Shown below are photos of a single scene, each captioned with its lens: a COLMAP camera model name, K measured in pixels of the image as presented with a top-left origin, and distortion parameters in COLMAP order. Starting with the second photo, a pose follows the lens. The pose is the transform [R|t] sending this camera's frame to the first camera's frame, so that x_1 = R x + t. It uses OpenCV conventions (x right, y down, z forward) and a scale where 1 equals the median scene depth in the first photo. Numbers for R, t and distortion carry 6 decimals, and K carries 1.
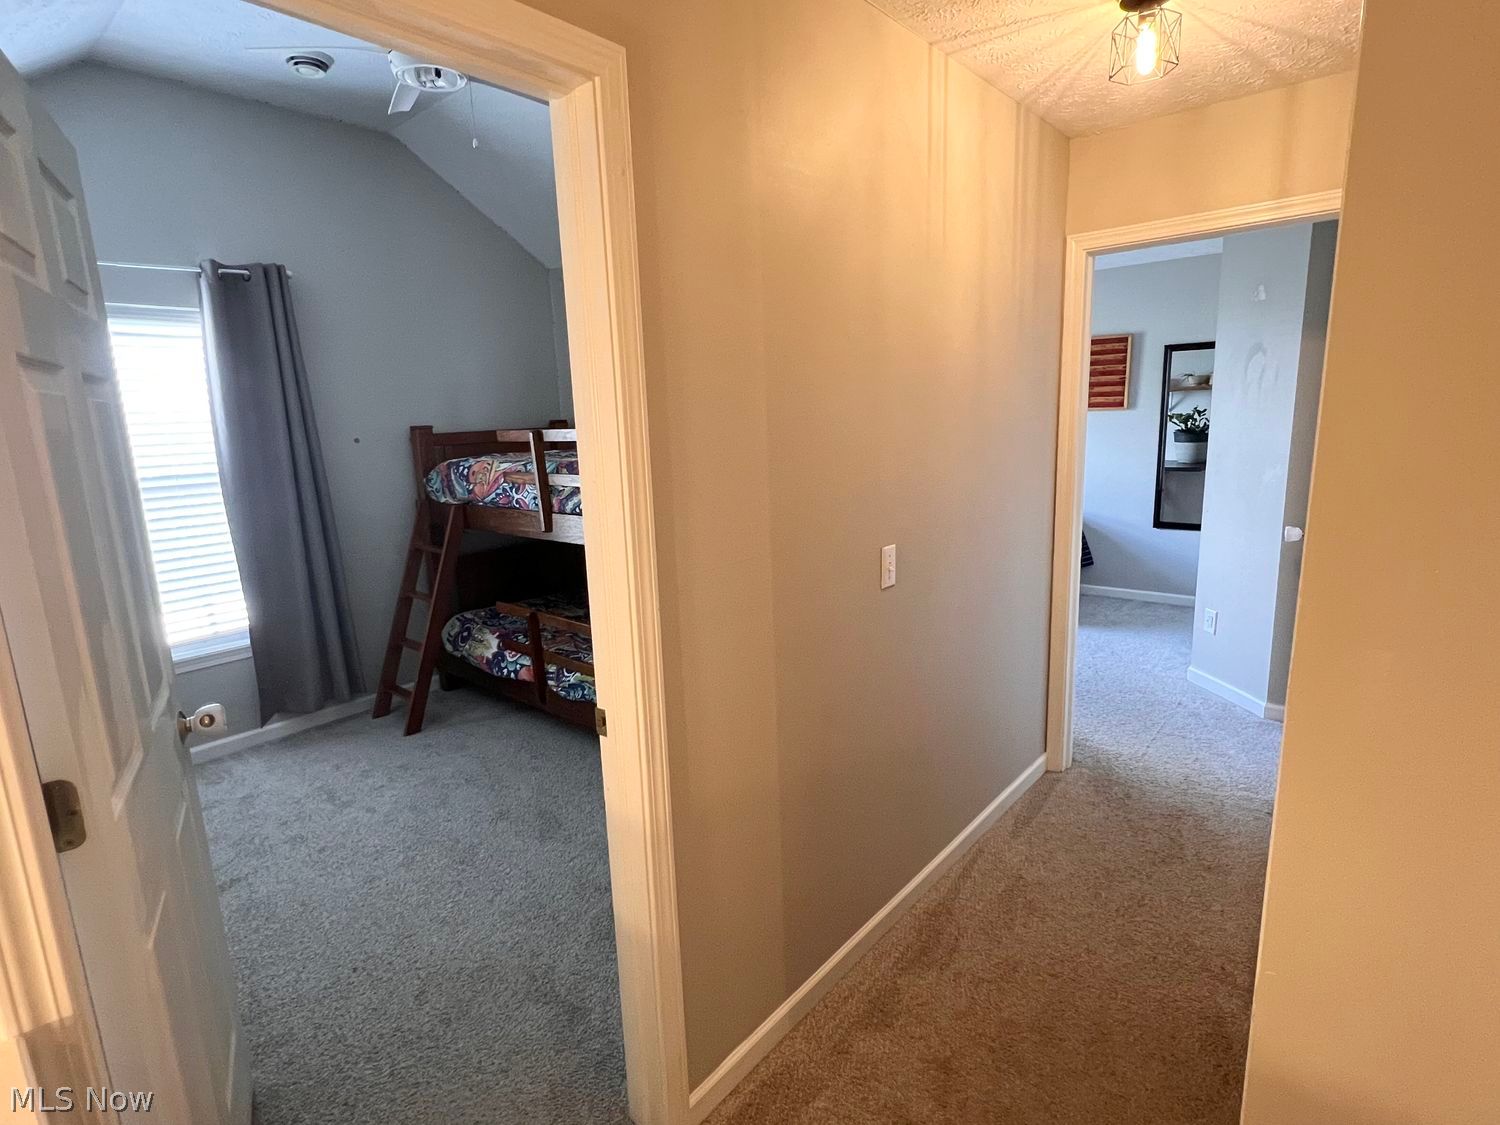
lens RADIAL K [[745.0, 0, 750.0], [0, 745.0, 562.5], [0, 0, 1]] dist [0.000798, -0.000253]
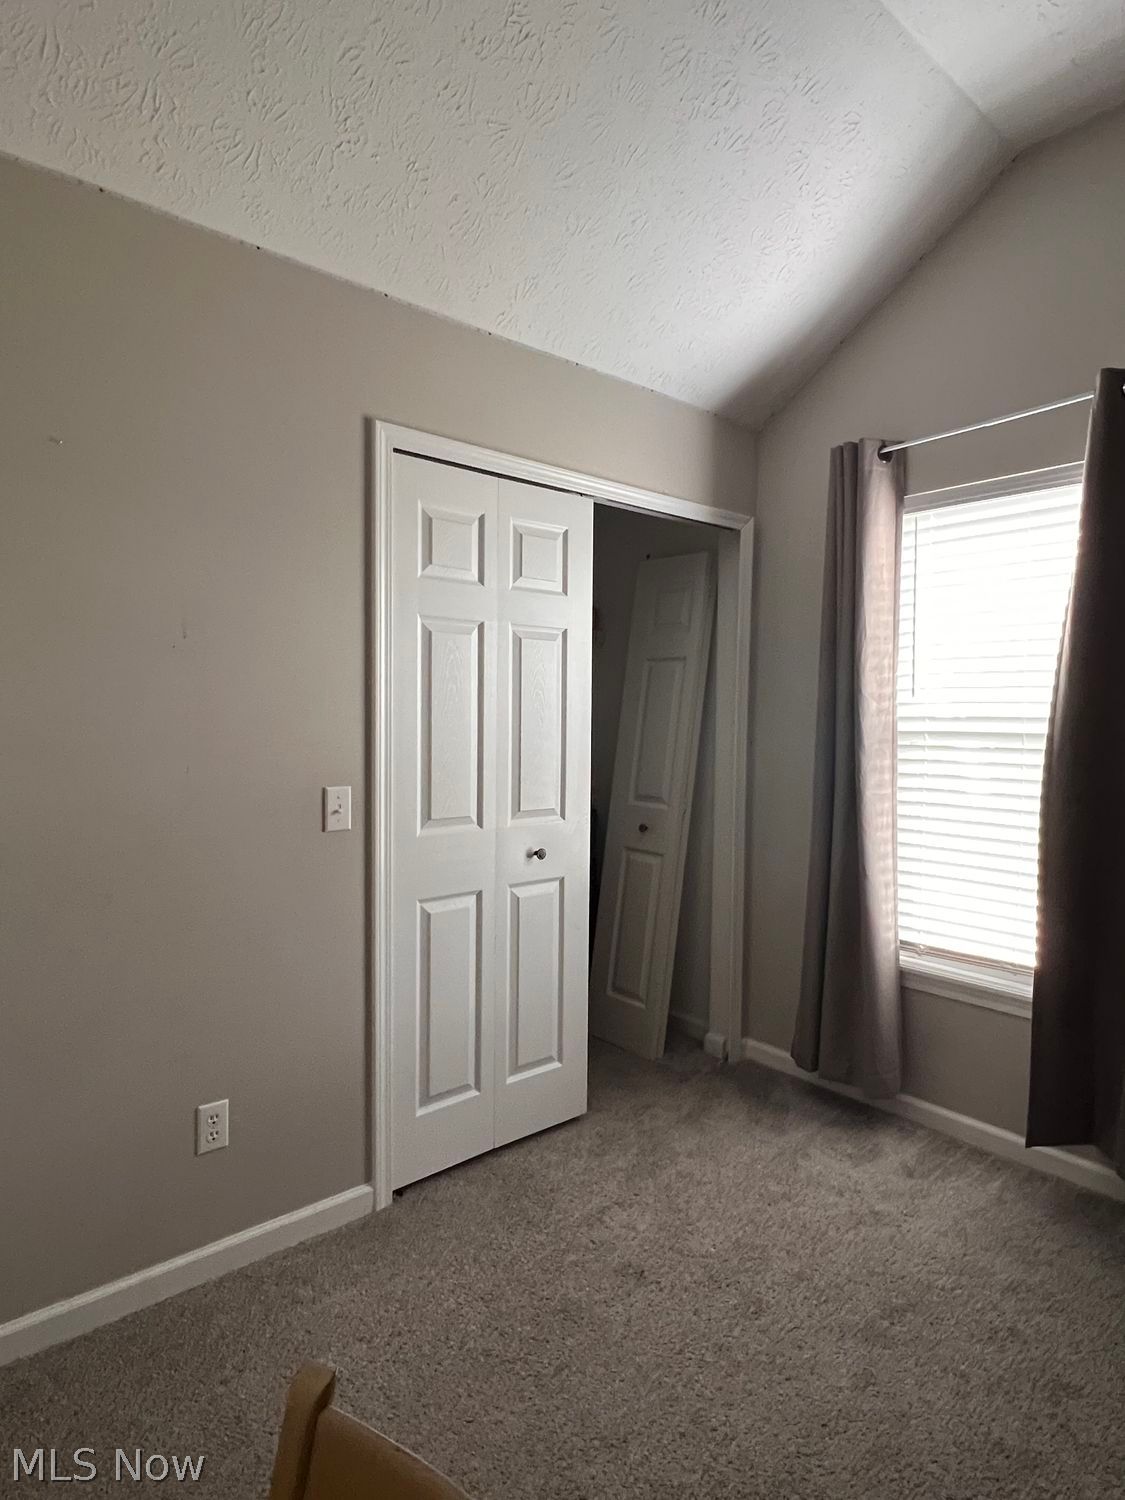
lens RADIAL K [[860.6, 0, 561.7], [0, 860.6, 677.1], [0, 0, 1]] dist [0.033071, 0.000085]
pose [[-0.135109, -0.003479, -0.990825, 0.085425], [-0.193627, 0.980807, 0.022960, -0.084256], [0.971727, 0.194952, -0.133190, 0.631368]]
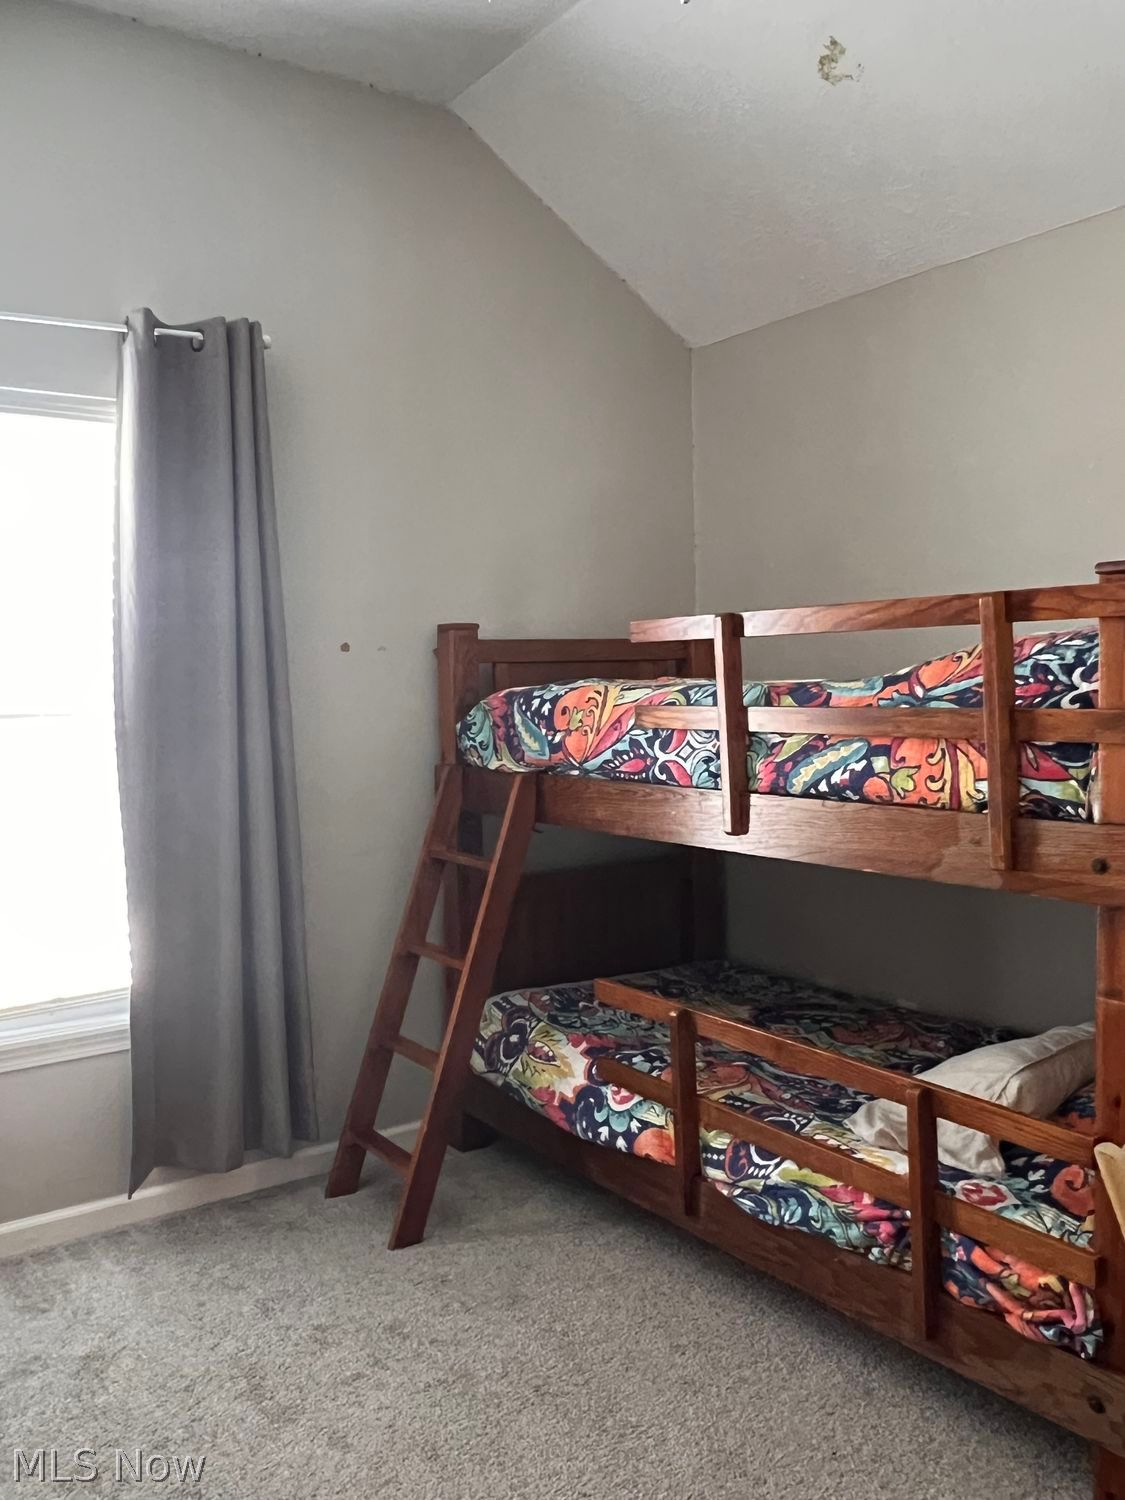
lens RADIAL K [[1245.0, 0, 562.5], [0, 1245.0, 750.0], [0, 0, 1]] dist [0.008892, -0.001234]
pose [[0.968577, 0.034779, -0.246271, -0.170552], [-0.067458, 0.989794, -0.125526, 0.009660], [0.239391, 0.138195, 0.961038, 0.213177]]
